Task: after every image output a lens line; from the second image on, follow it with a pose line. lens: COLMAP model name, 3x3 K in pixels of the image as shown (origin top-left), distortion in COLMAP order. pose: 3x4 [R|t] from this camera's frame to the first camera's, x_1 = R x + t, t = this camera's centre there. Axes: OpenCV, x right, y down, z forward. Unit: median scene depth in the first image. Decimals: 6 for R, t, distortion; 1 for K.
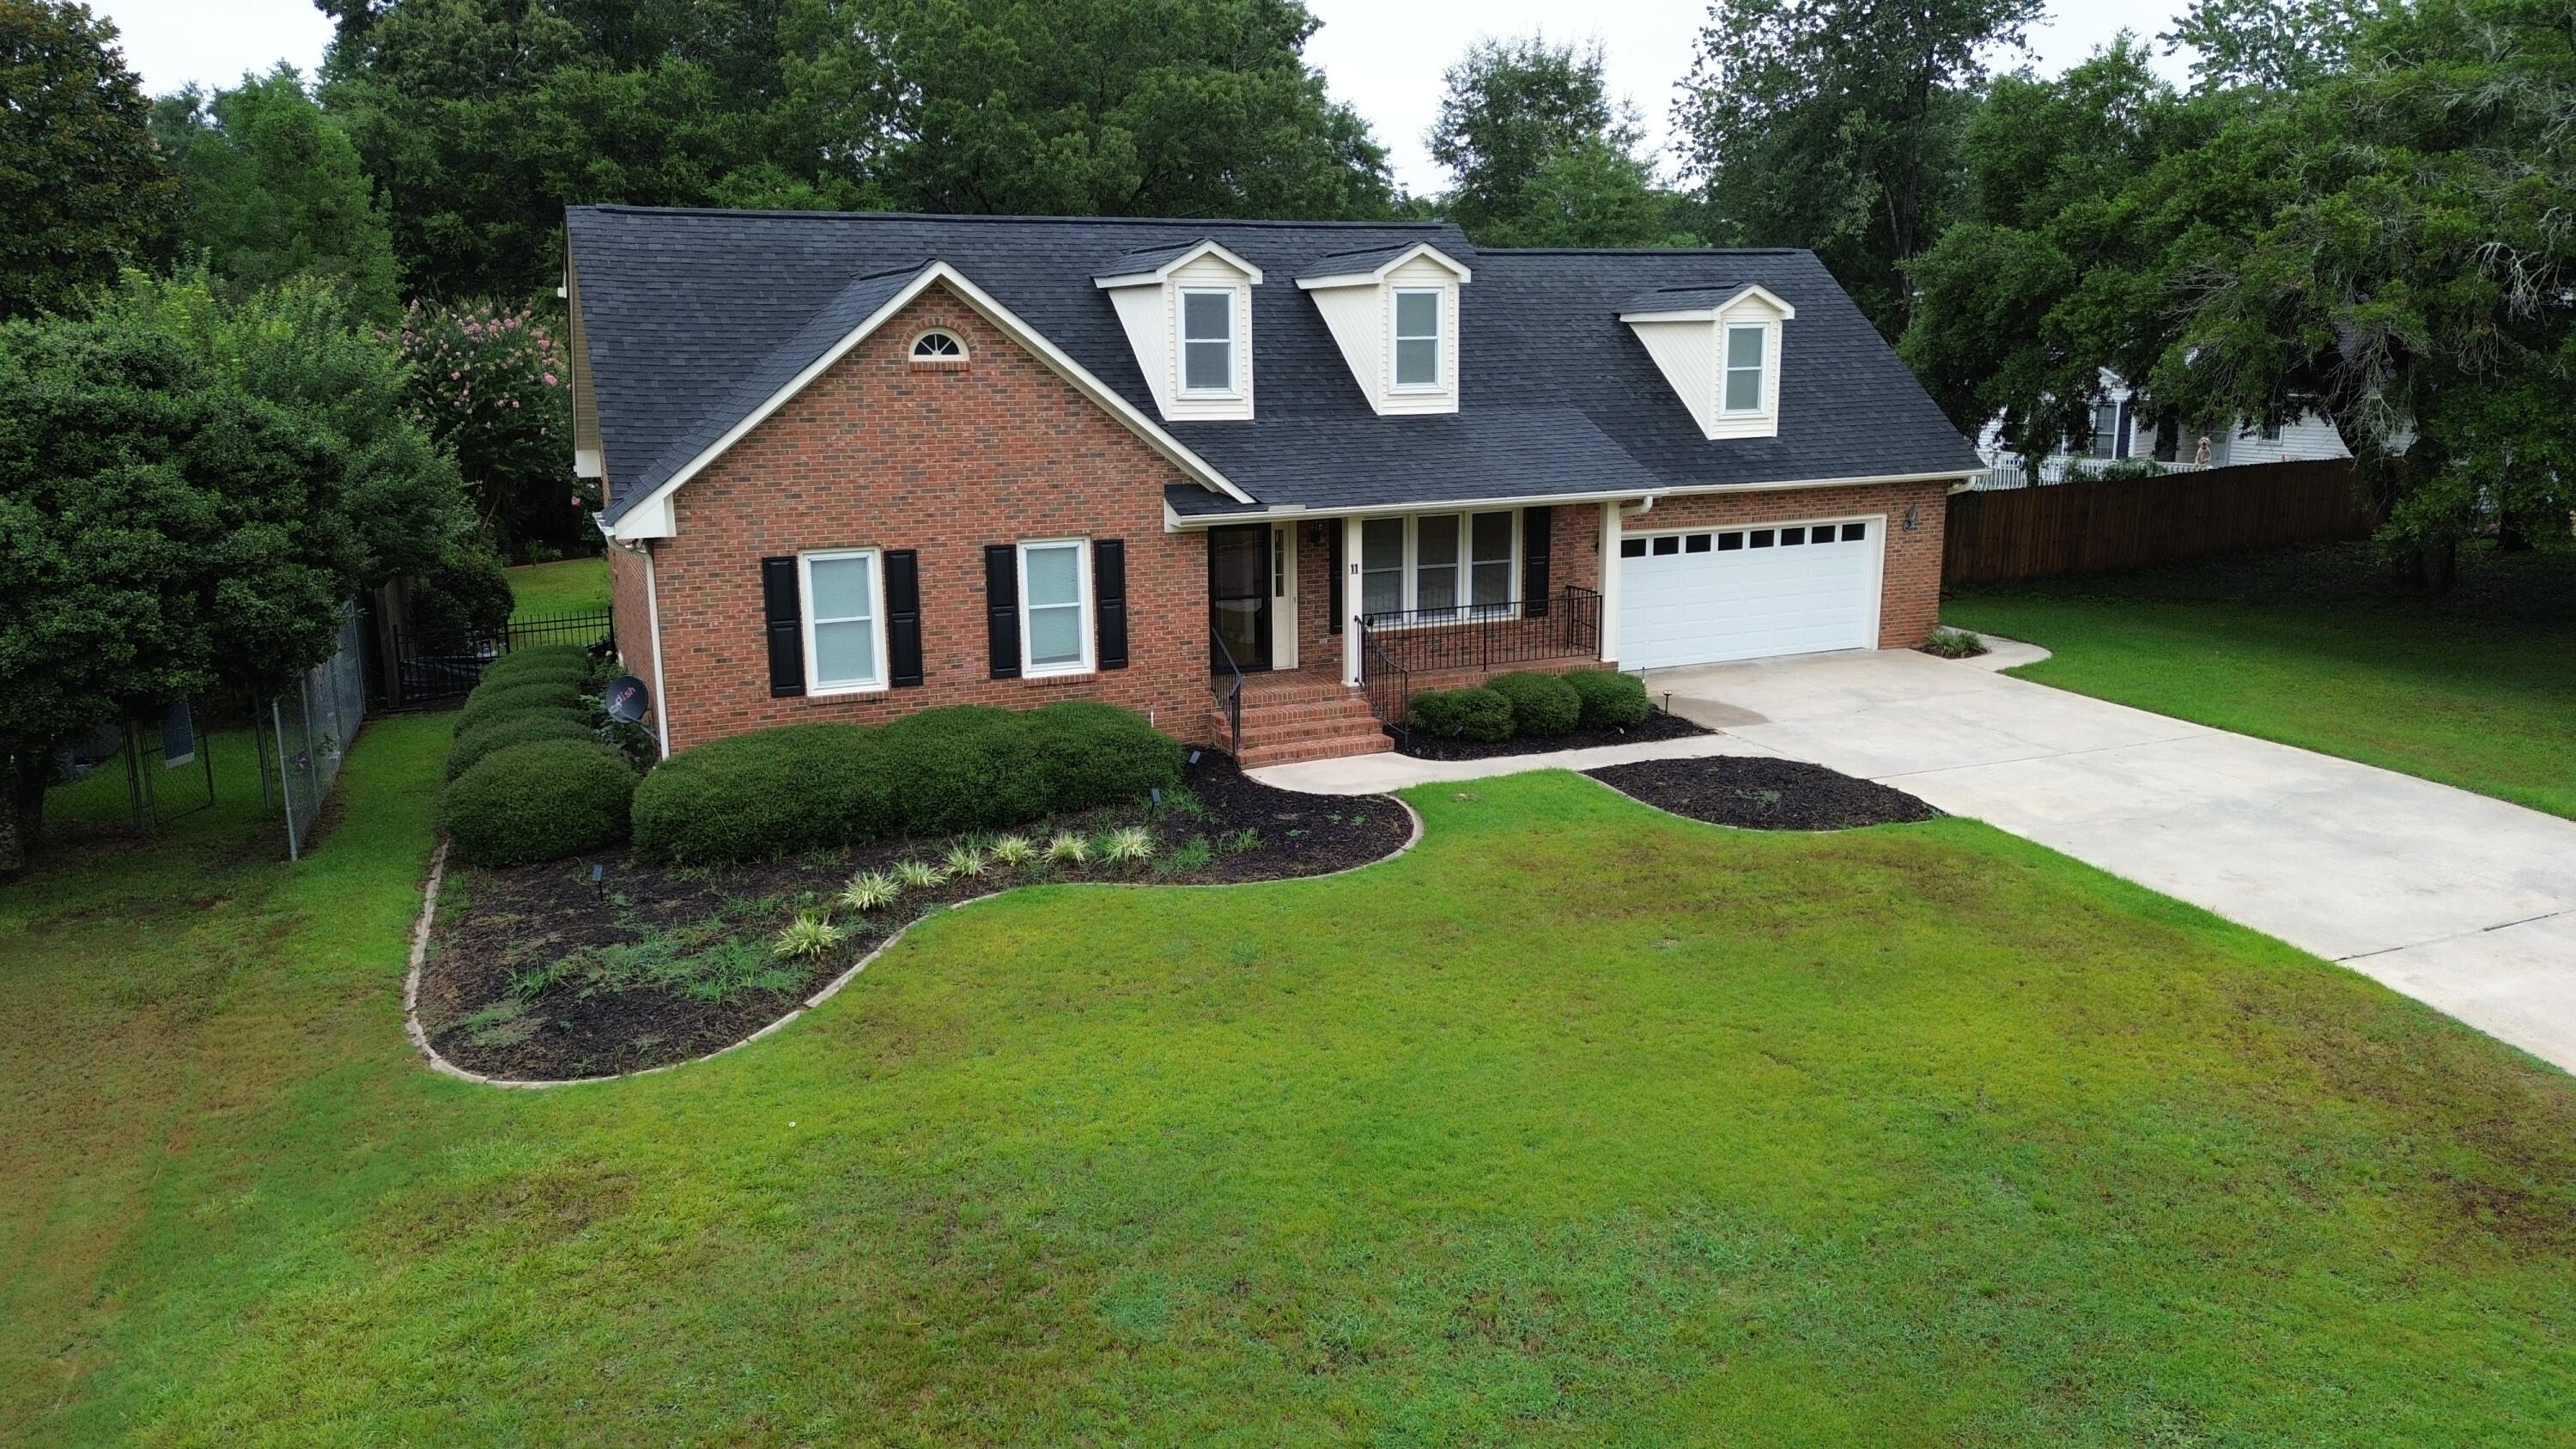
lens RADIAL K [[1807.7, 0, 1288.0], [0, 1807.7, 724.5], [0, 0, 1]] dist [0.052317, -0.046070]
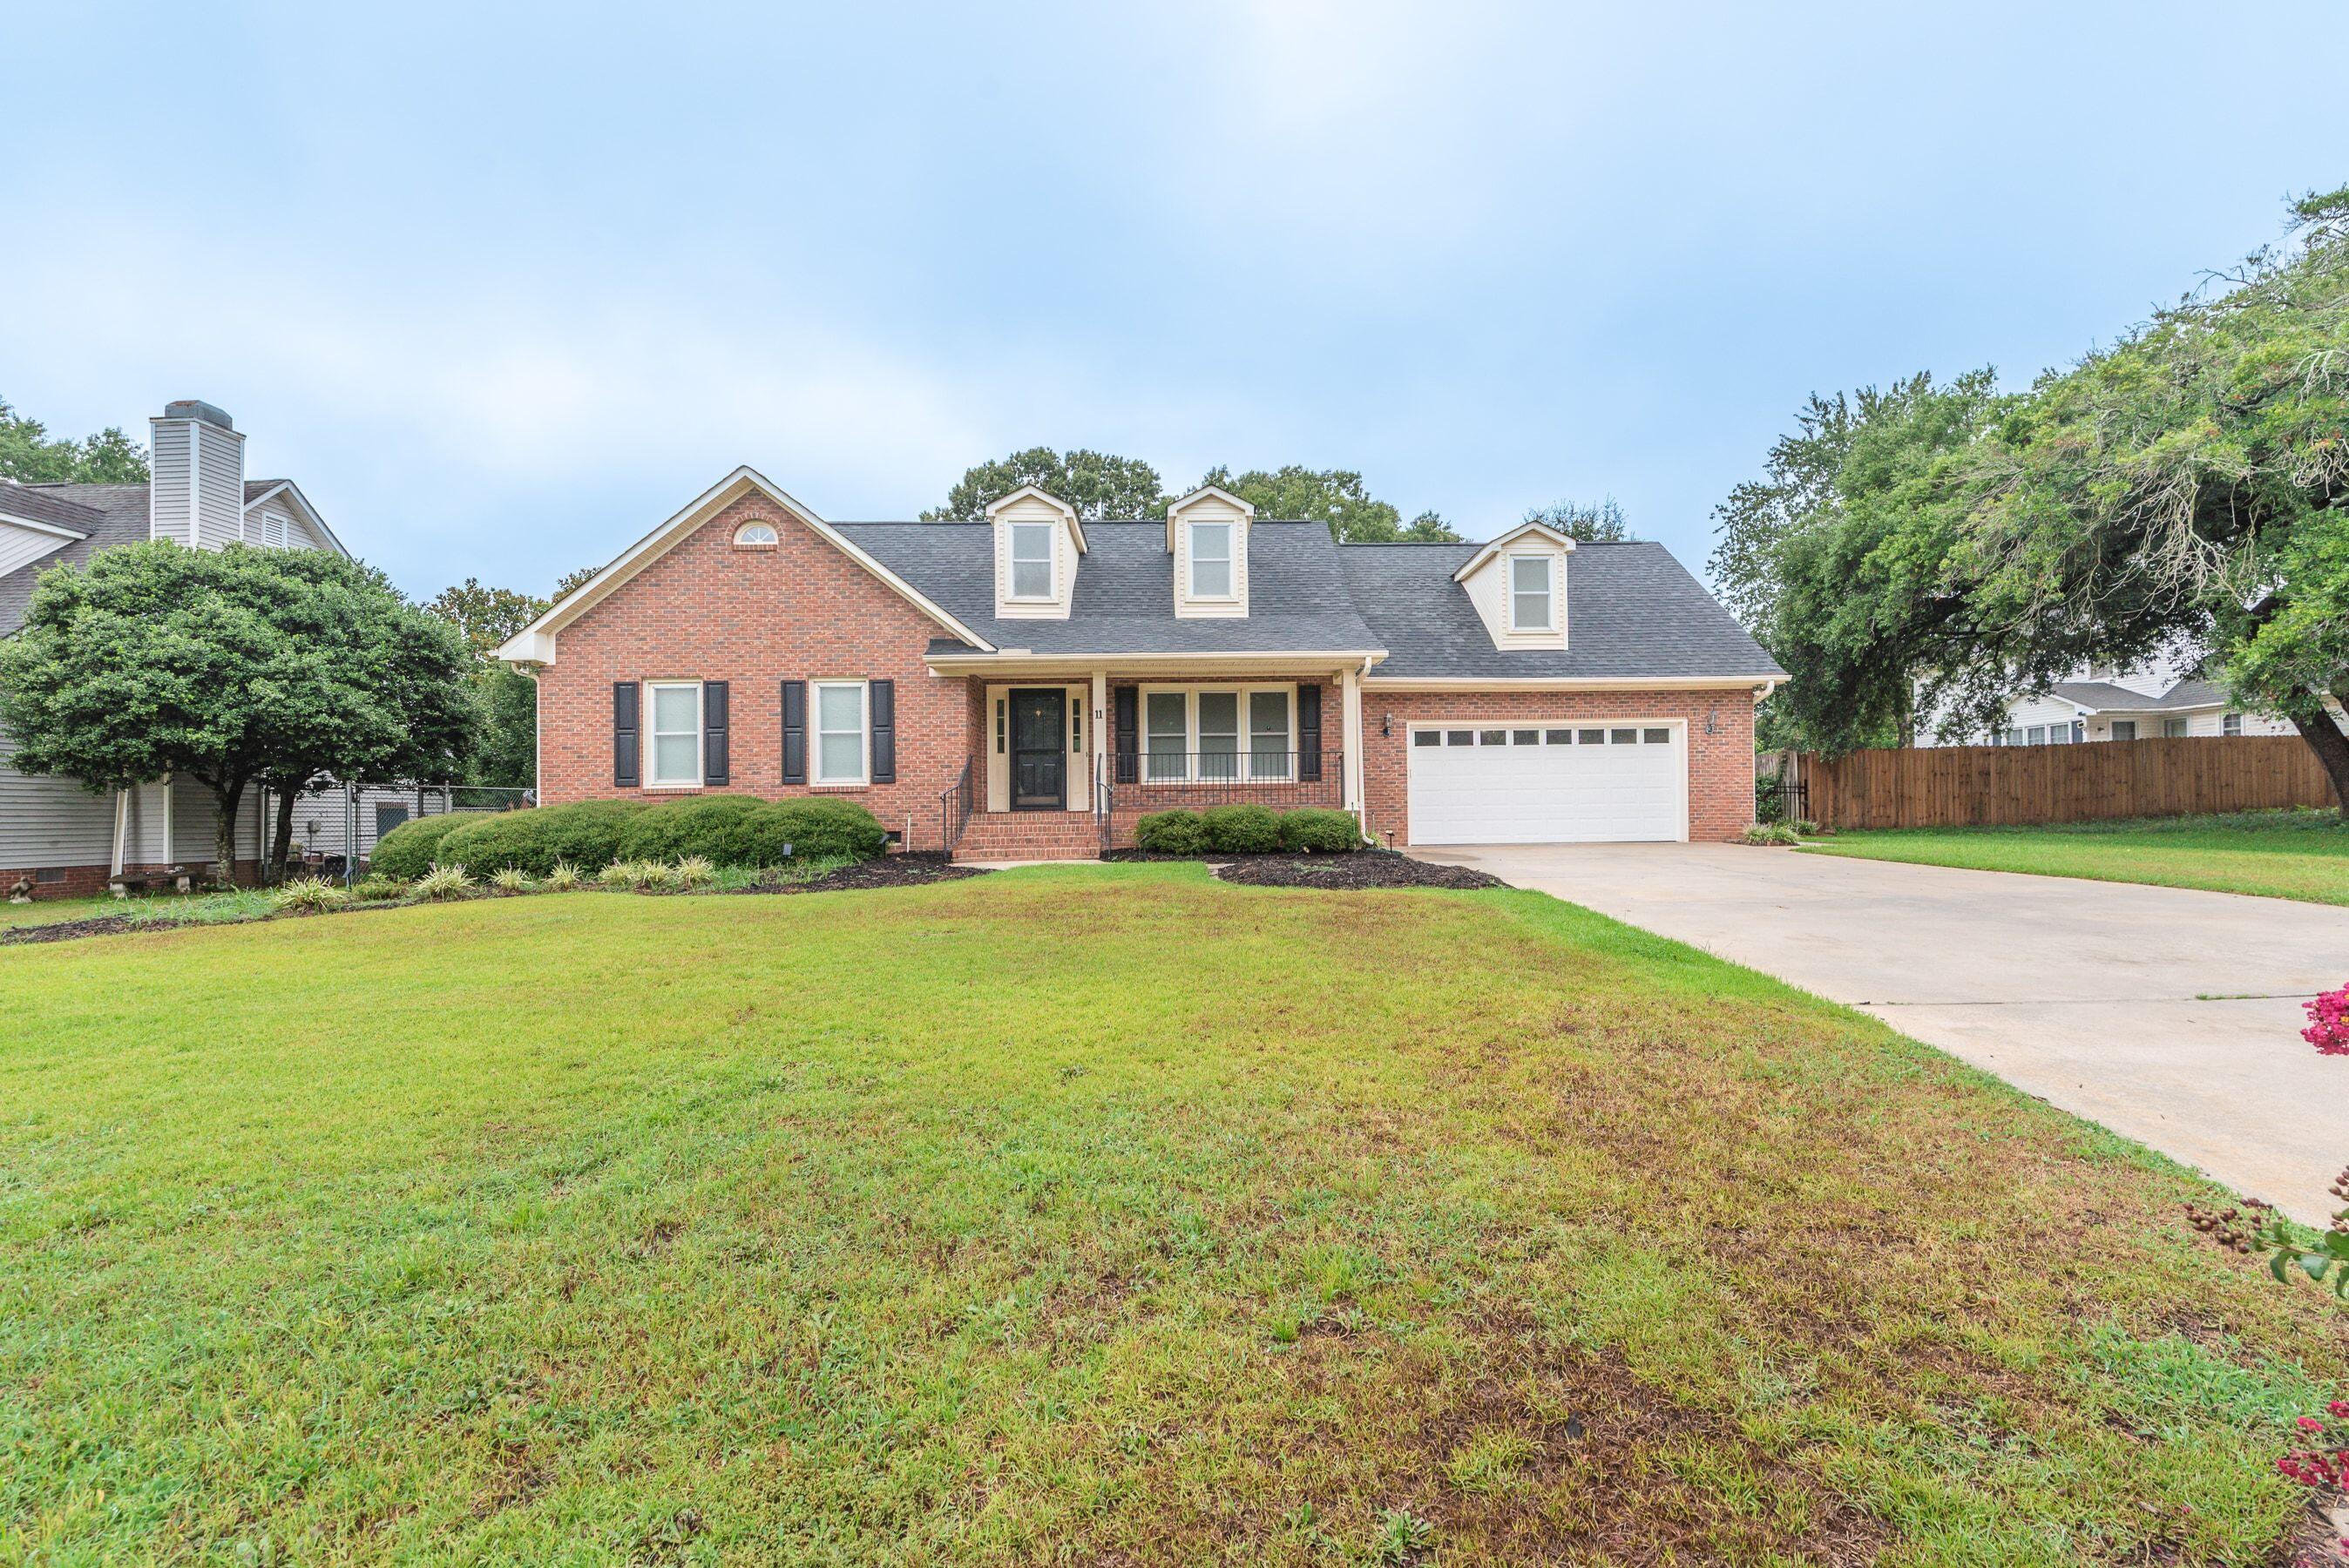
lens RADIAL K [[1011.0, 0, 1210.4], [0, 1011.0, 811.2], [0, 0, 1]] dist [0.000788, 0.000285]
pose [[0.930378, -0.004753, -0.366572, 0.358428], [-0.073374, 0.977270, -0.198898, 0.107010], [0.359185, 0.211947, 0.908881, 0.432654]]
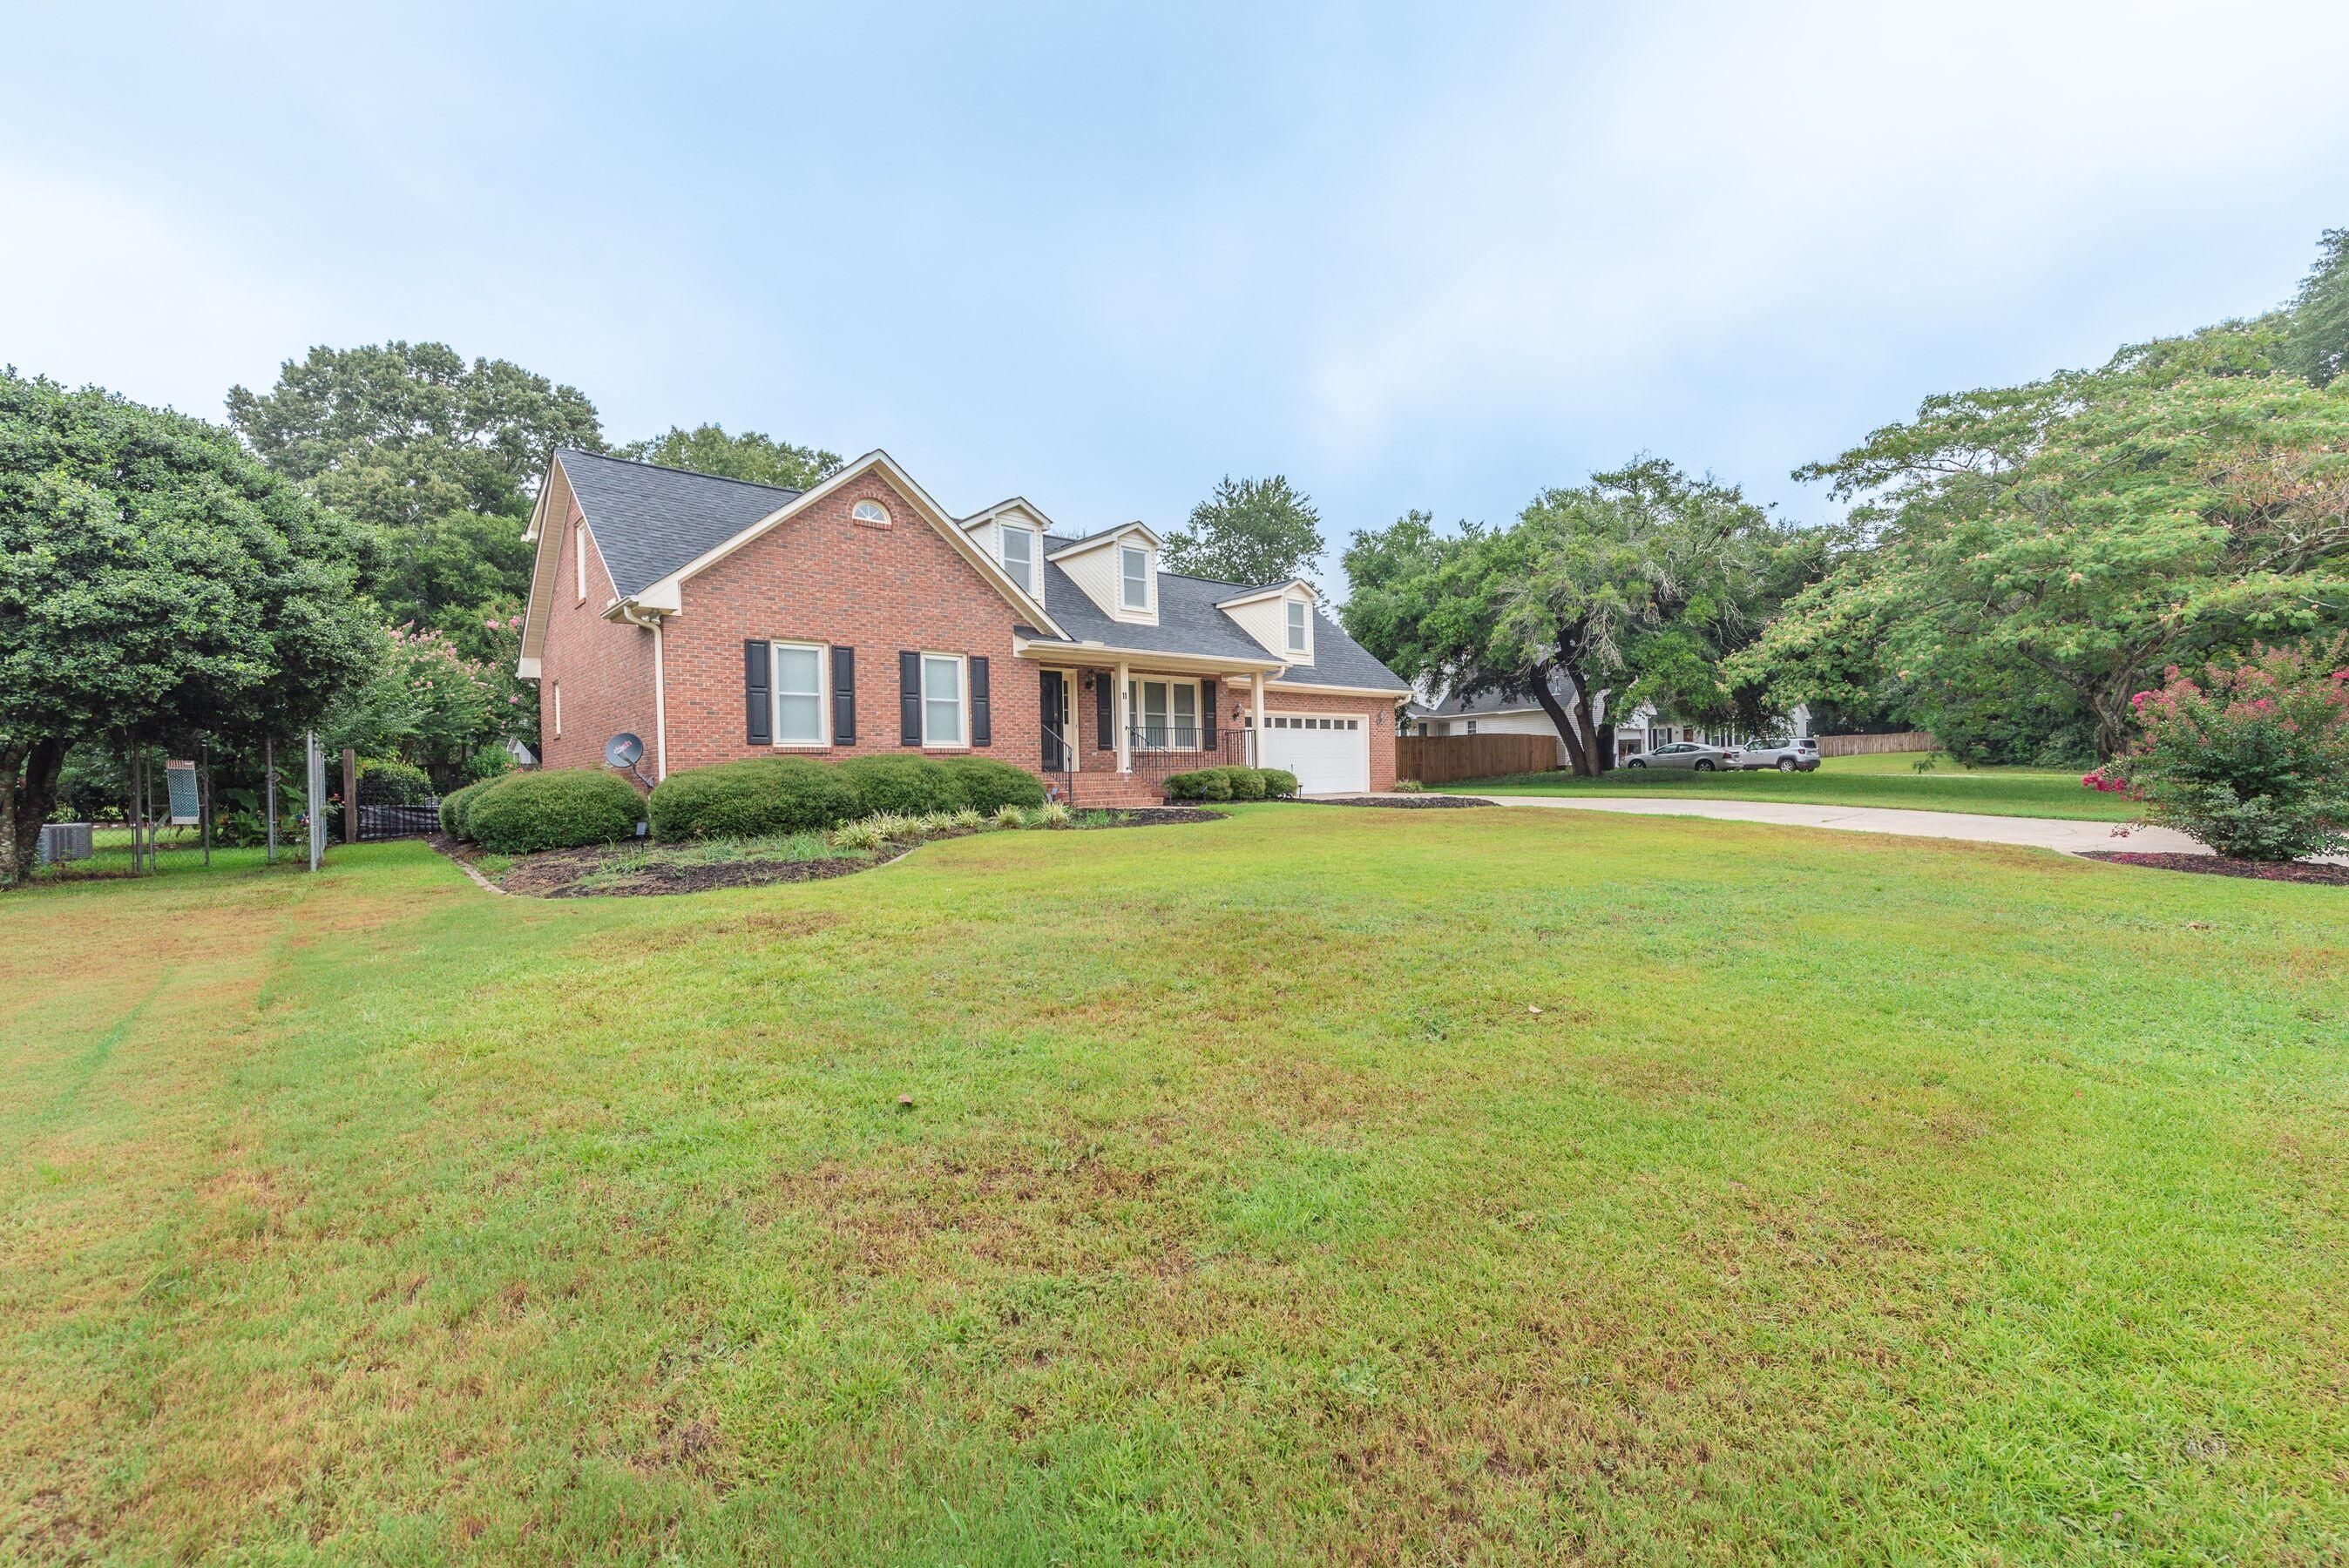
lens RADIAL K [[1005.5, 0, 1175.0], [0, 1005.5, 794.2], [0, 0, 1]] dist [0.000467, -0.000136]
pose [[0.951930, -0.015776, 0.305909, -0.190031], [0.078323, 0.978011, -0.193288, 0.169009], [-0.296133, 0.207956, 0.932234, 0.201865]]
